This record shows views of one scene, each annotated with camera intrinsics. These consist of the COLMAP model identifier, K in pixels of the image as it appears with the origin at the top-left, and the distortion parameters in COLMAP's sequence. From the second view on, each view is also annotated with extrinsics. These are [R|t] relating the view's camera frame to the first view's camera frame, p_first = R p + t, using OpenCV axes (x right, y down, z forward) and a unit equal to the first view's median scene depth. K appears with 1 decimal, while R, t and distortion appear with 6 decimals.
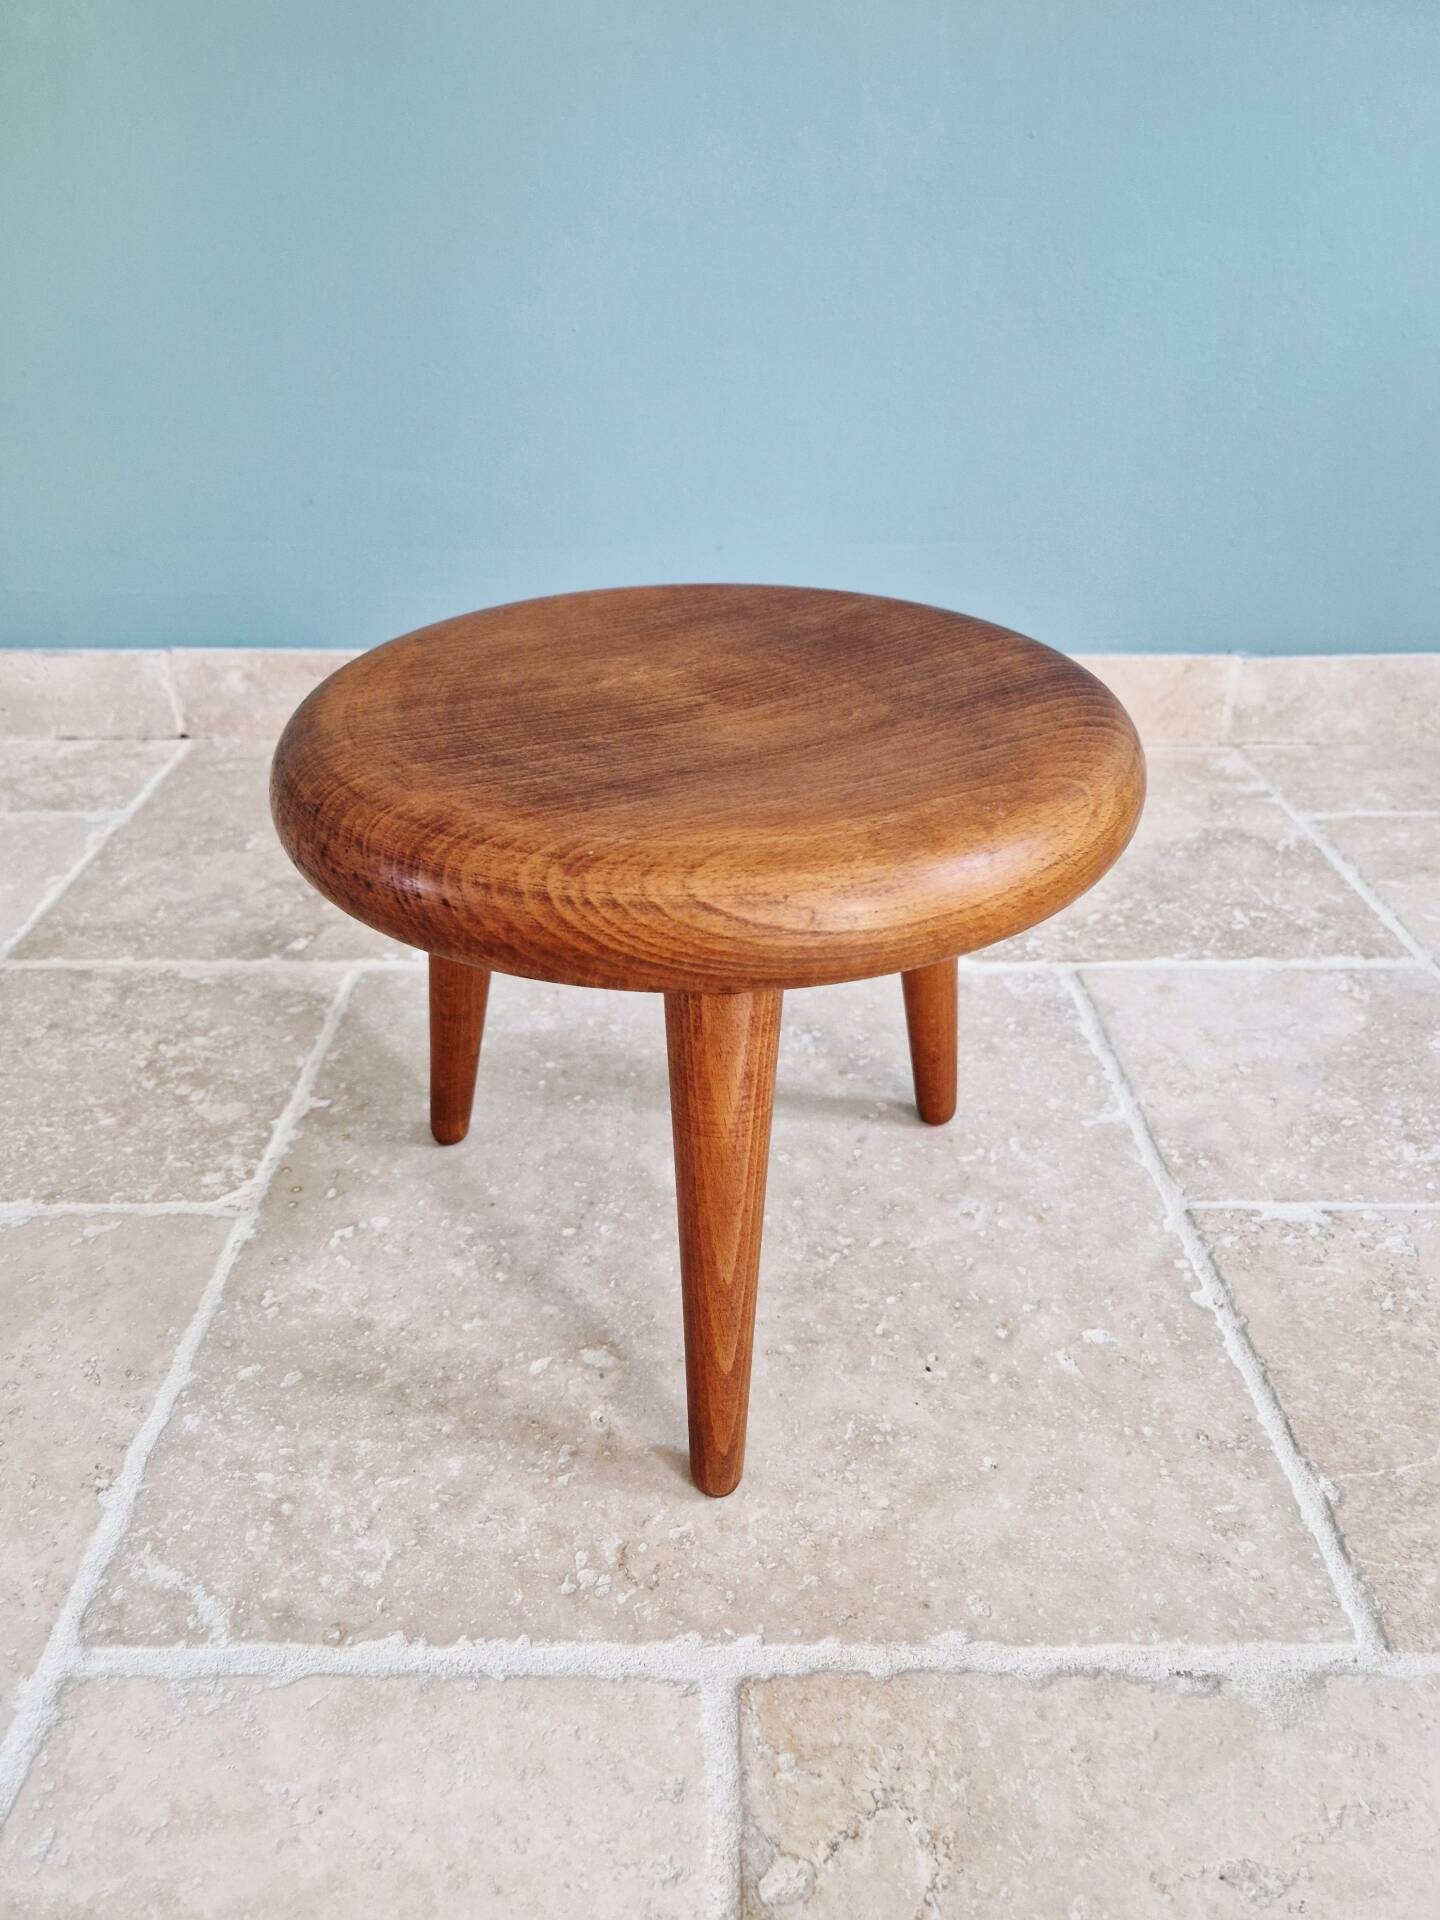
lens RADIAL K [[1283.7, 0, 697.6], [0, 1283.7, 983.2], [0, 0, 1]] dist [0.042590, -0.036121]
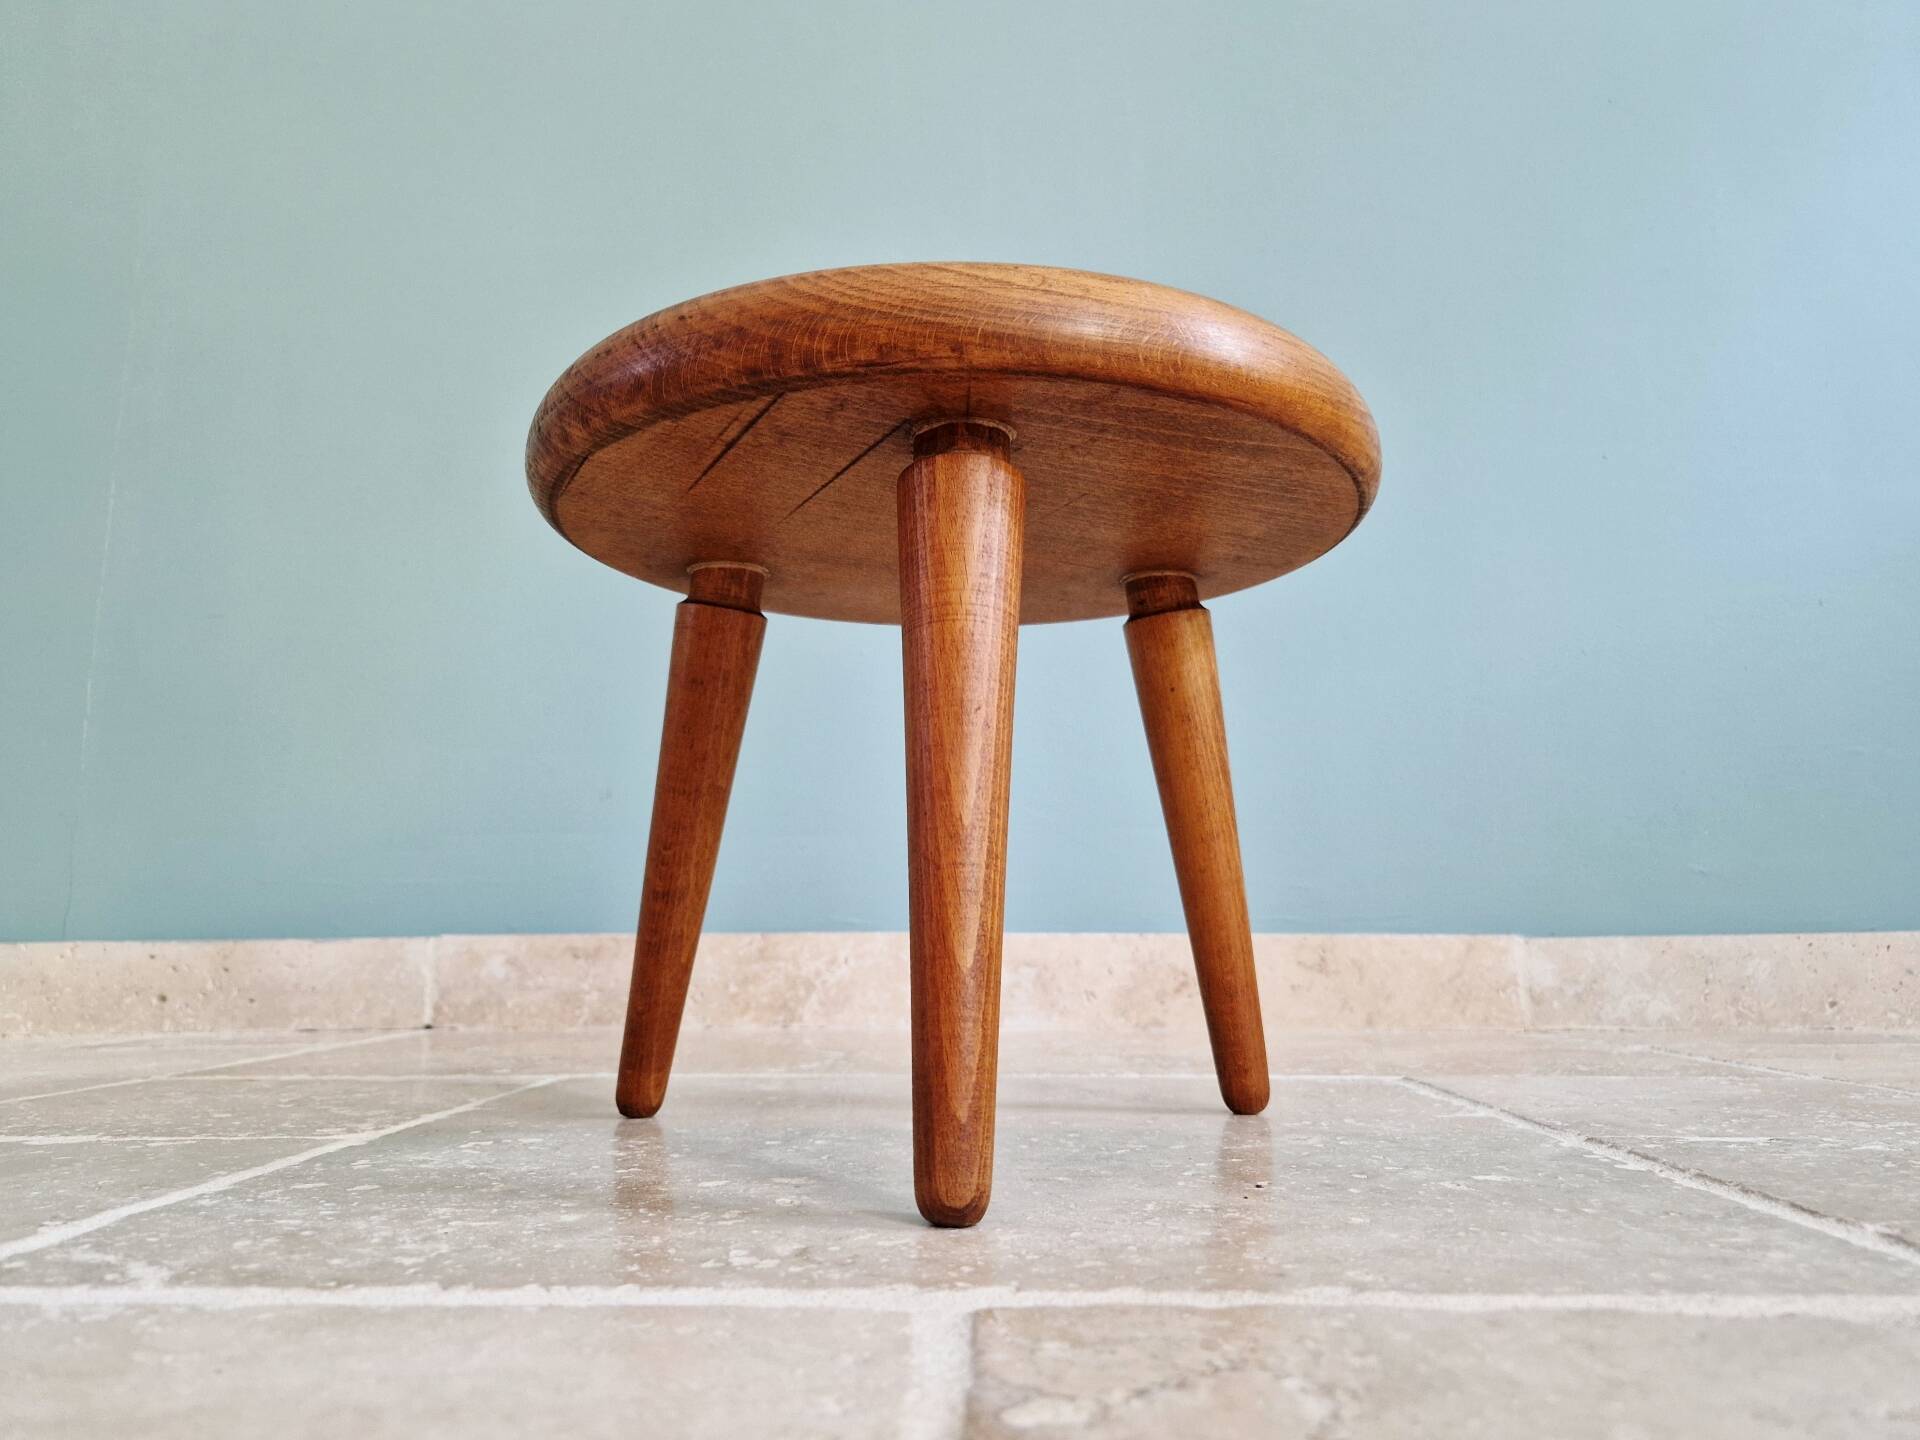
lens RADIAL K [[1283.7, 0, 950.7], [0, 1283.7, 661.2], [0, 0, 1]] dist [0.042590, -0.036121]
pose [[0.999672, -0.002265, -0.025507, 0.029746], [-0.016114, 0.718502, -0.695338, 0.608732], [0.019902, 0.695521, 0.718230, 0.297673]]
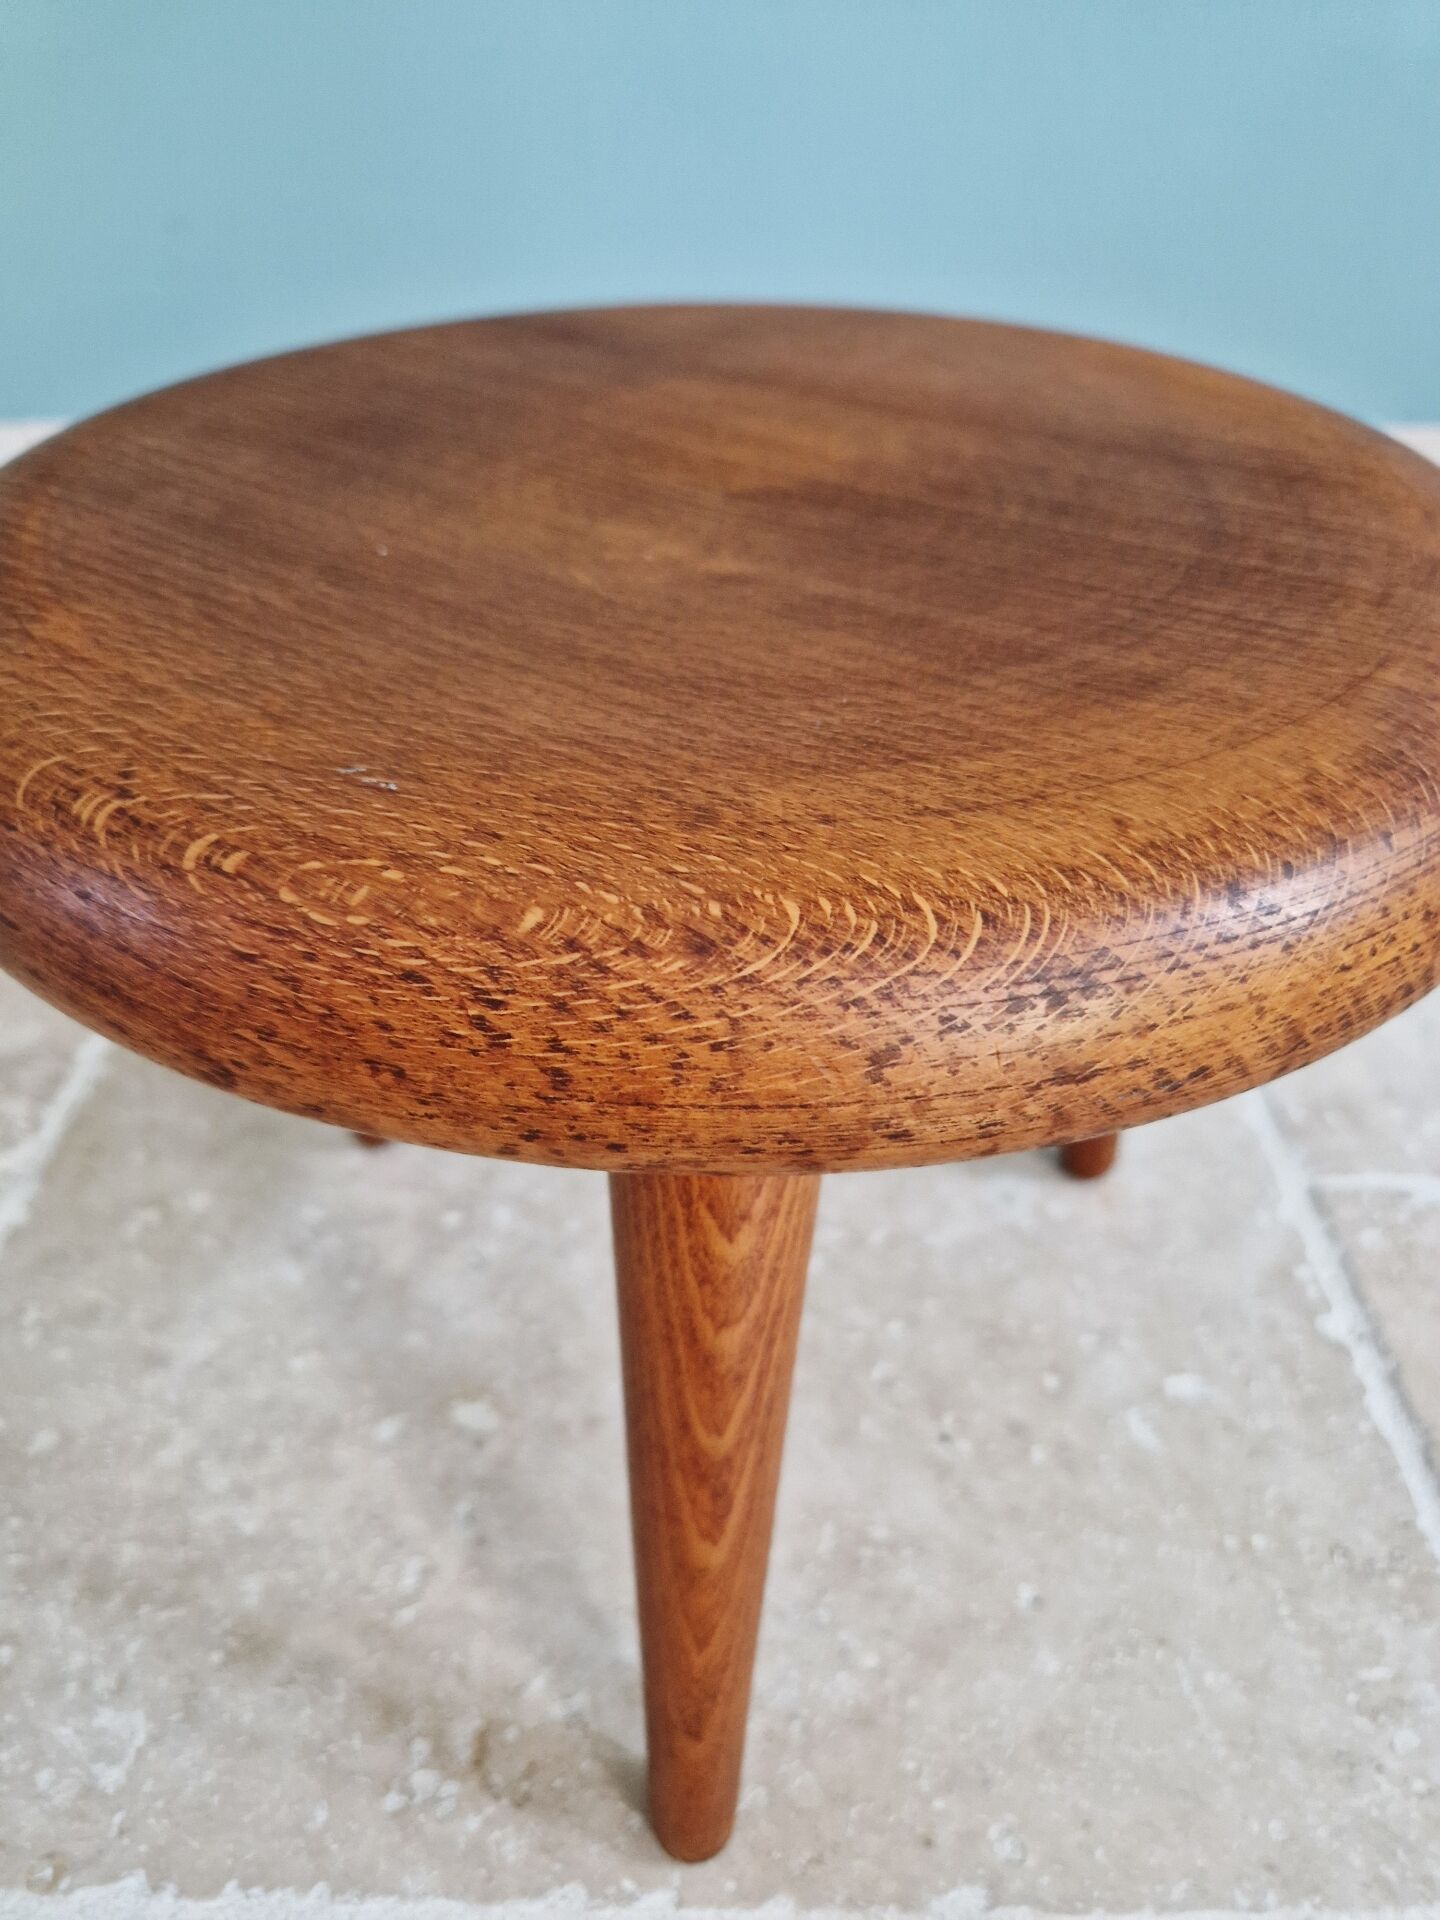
lens RADIAL K [[1346.4, 0, 697.9], [0, 1346.4, 945.4], [0, 0, 1]] dist [0.033424, -0.033423]
pose [[0.999792, 0.001884, -0.020288, 0.061985], [-0.000047, 0.995924, 0.090191, -0.035142], [0.020375, -0.090171, 0.995718, 0.298483]]
